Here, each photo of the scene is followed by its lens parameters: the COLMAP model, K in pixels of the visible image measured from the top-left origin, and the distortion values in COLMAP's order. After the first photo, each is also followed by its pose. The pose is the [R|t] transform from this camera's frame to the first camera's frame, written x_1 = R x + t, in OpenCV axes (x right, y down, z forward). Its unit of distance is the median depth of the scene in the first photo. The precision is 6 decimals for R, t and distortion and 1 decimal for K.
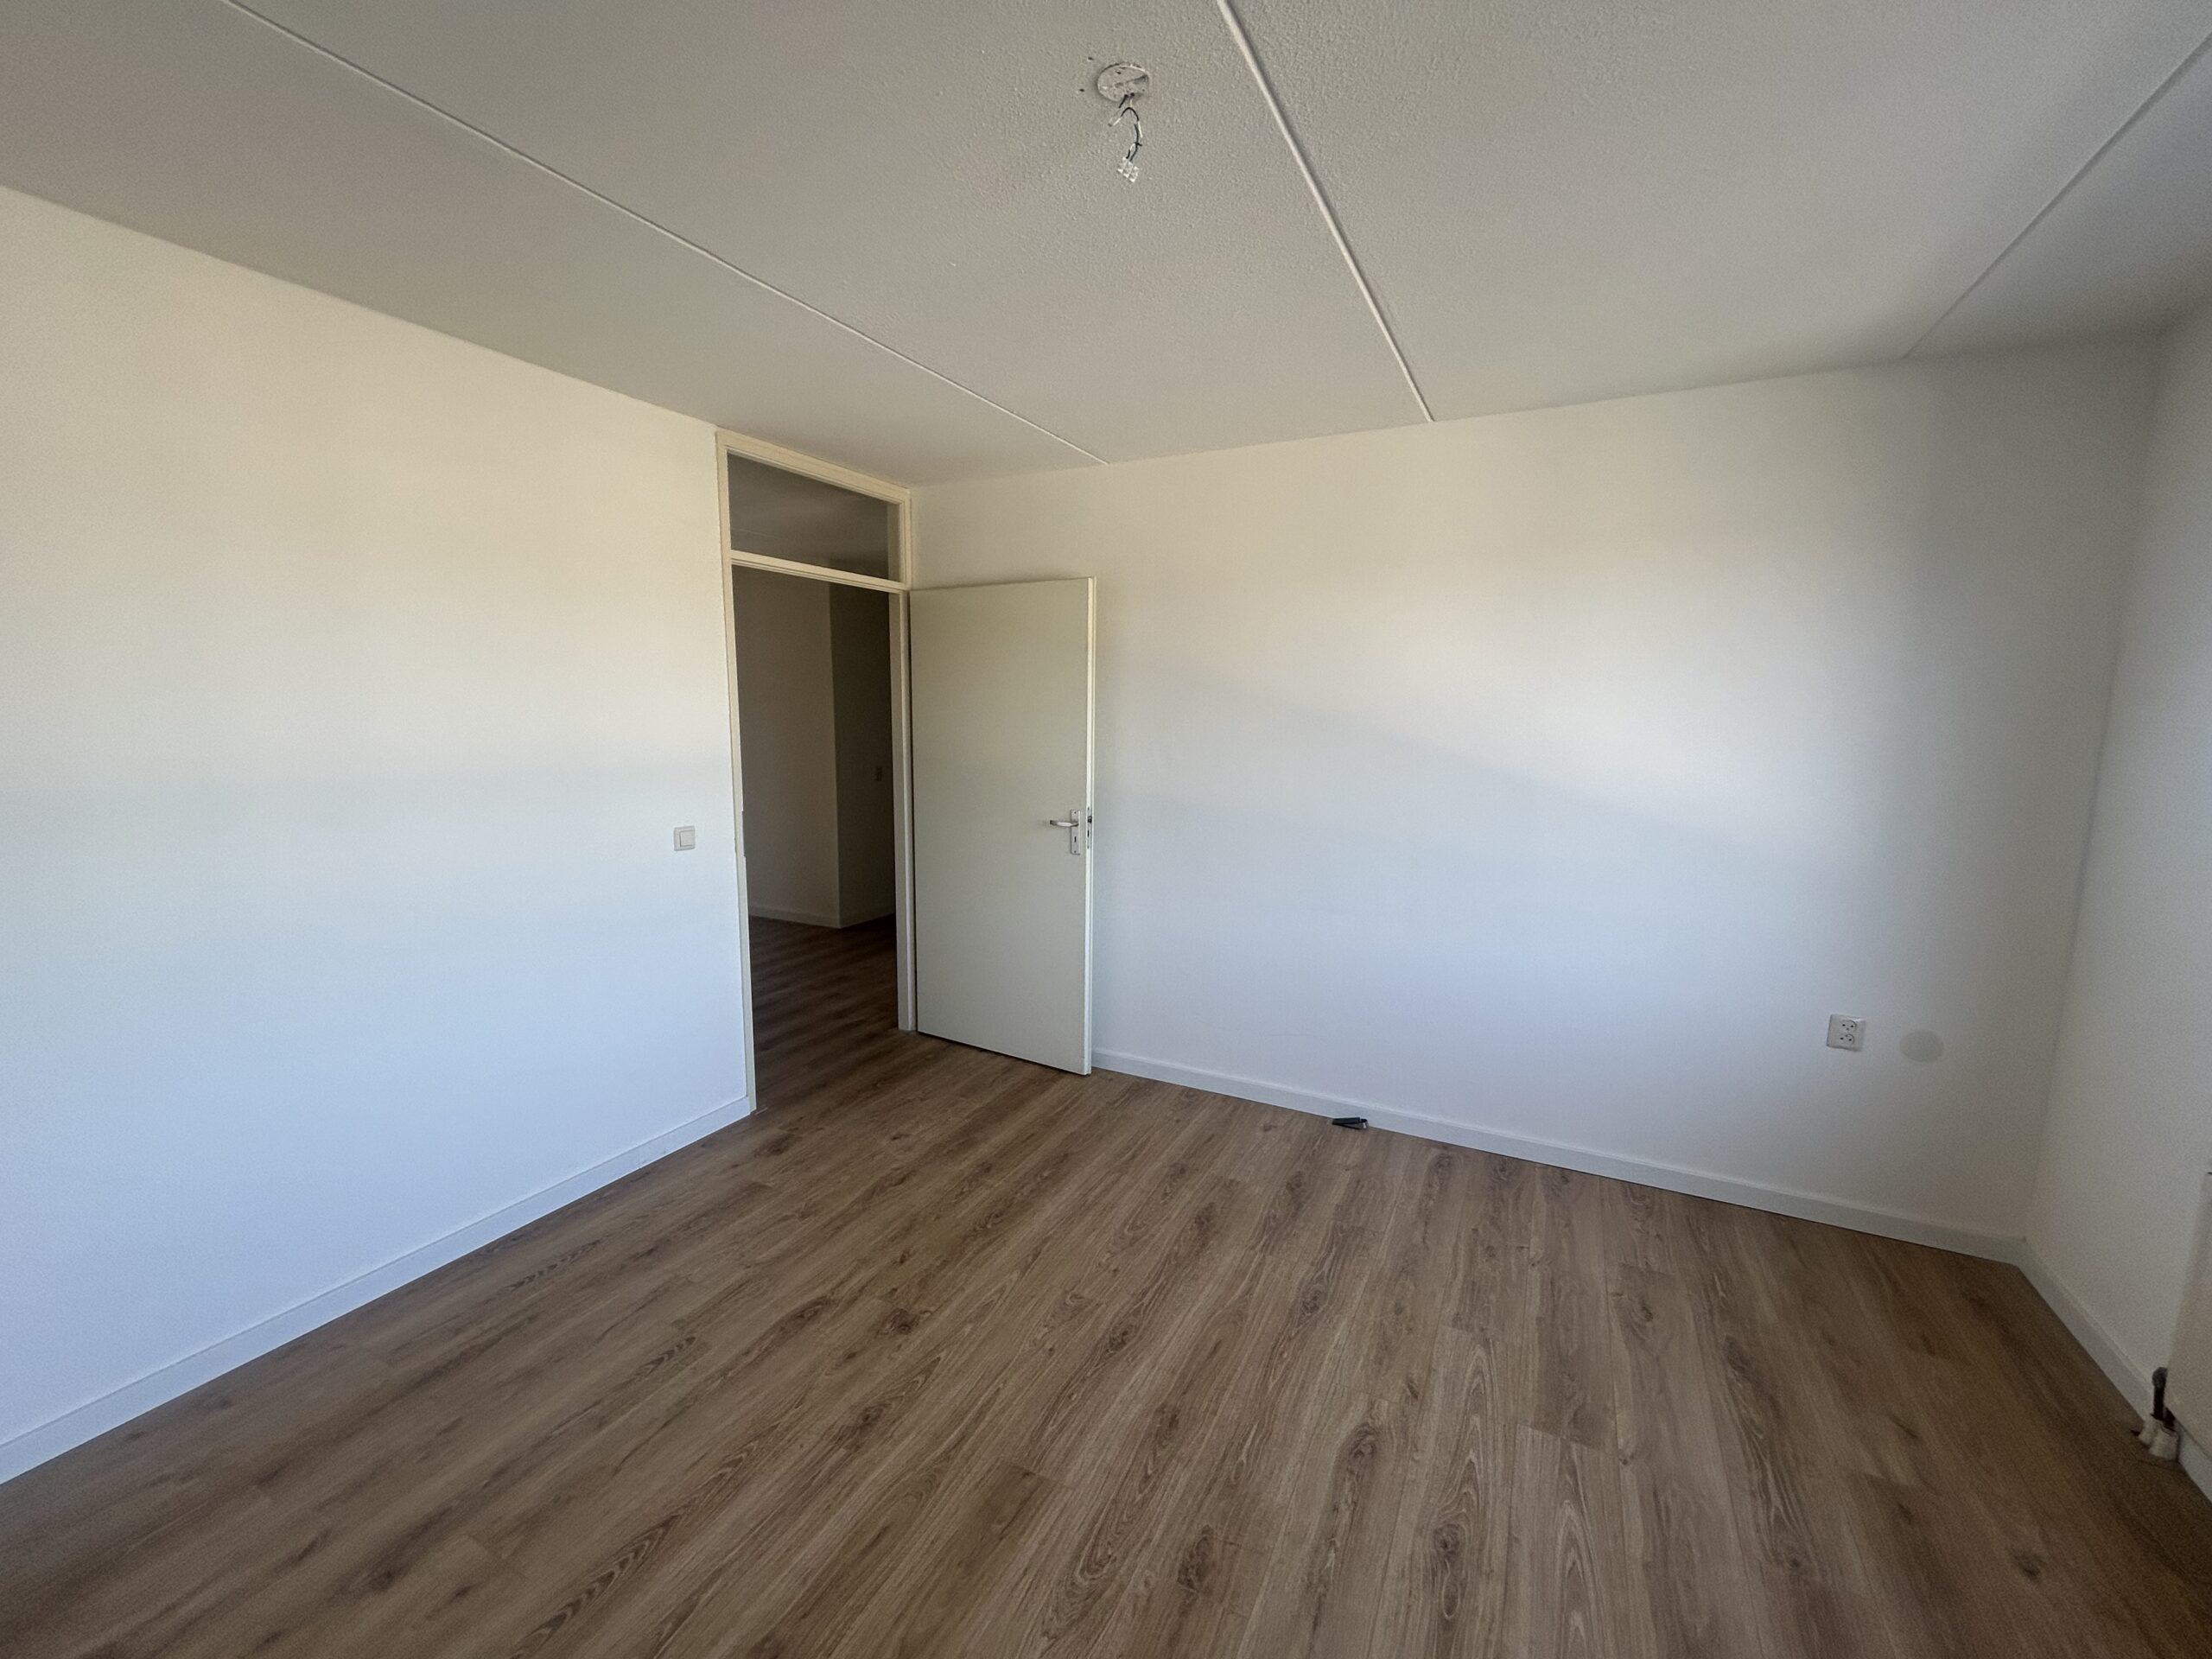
lens RADIAL K [[895.6, 0, 1110.5], [0, 895.6, 829.0], [0, 0, 1]] dist [-0.001232, -0.000062]
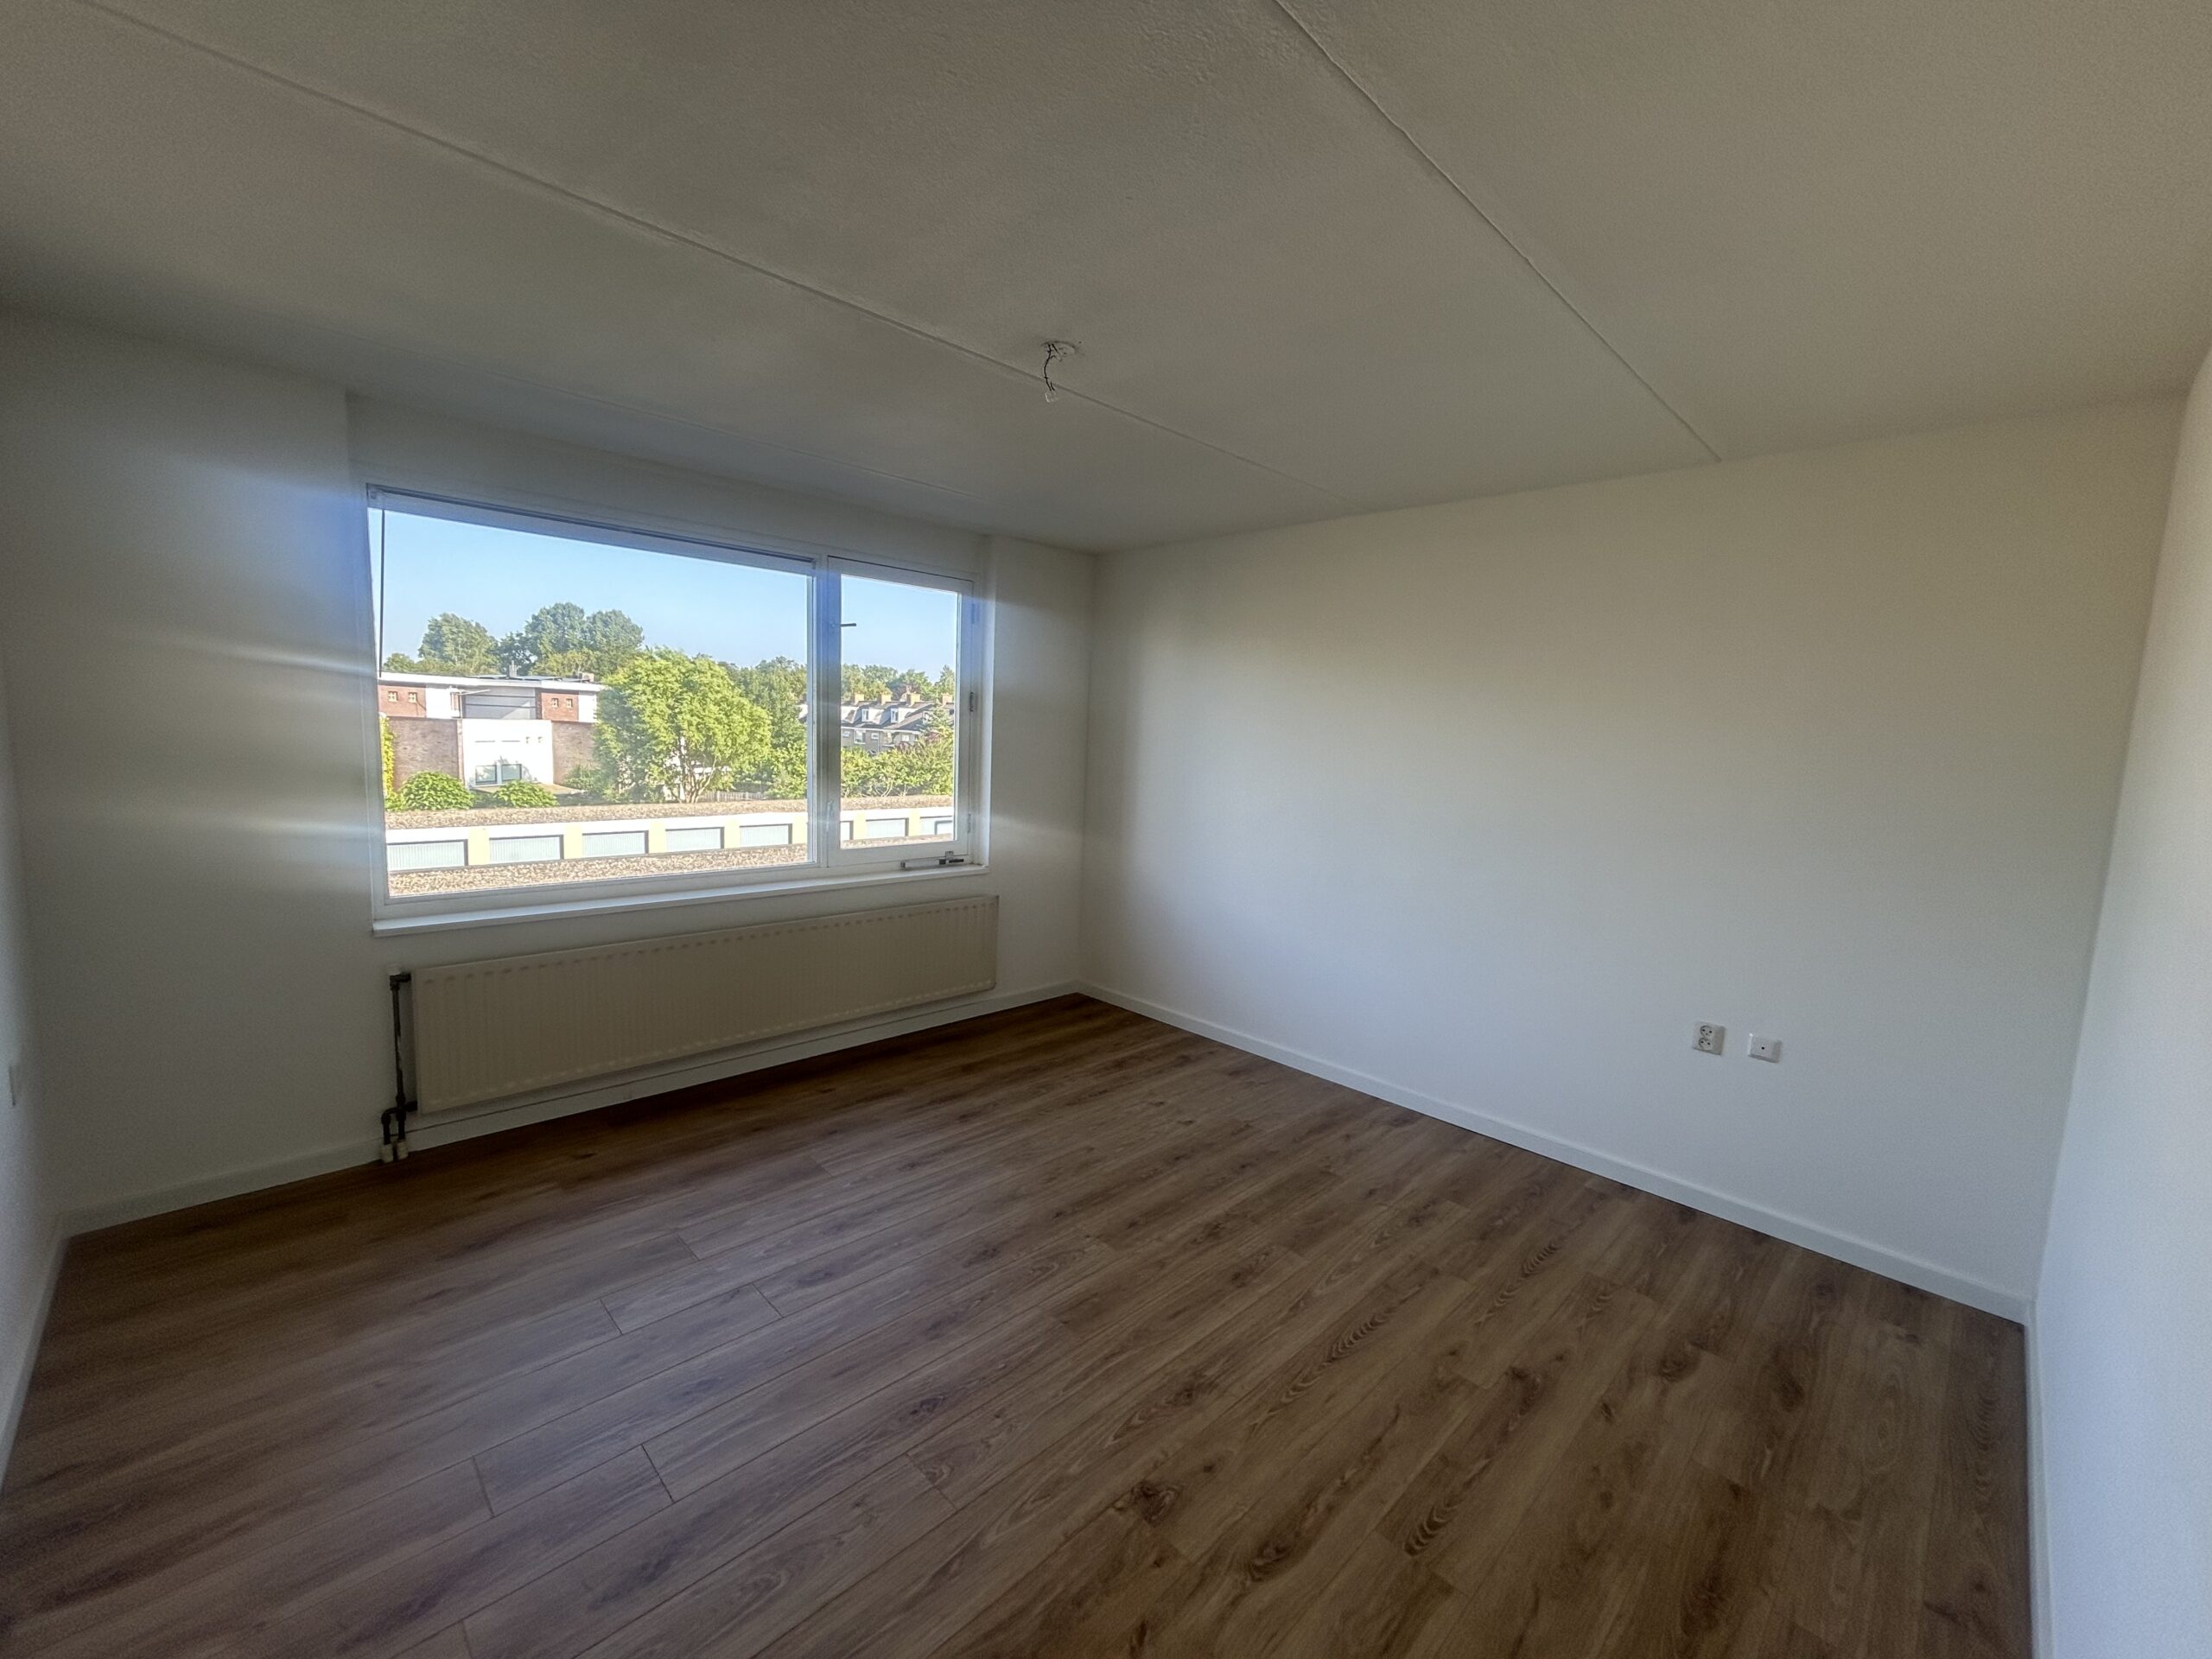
lens RADIAL K [[895.6, 0, 1110.5], [0, 895.6, 829.0], [0, 0, 1]] dist [-0.001232, -0.000062]
pose [[-0.949004, -0.084296, 0.303785, -0.448522], [-0.009944, 0.971115, 0.238405, -0.255474], [-0.315107, 0.223226, -0.922430, 1.851035]]
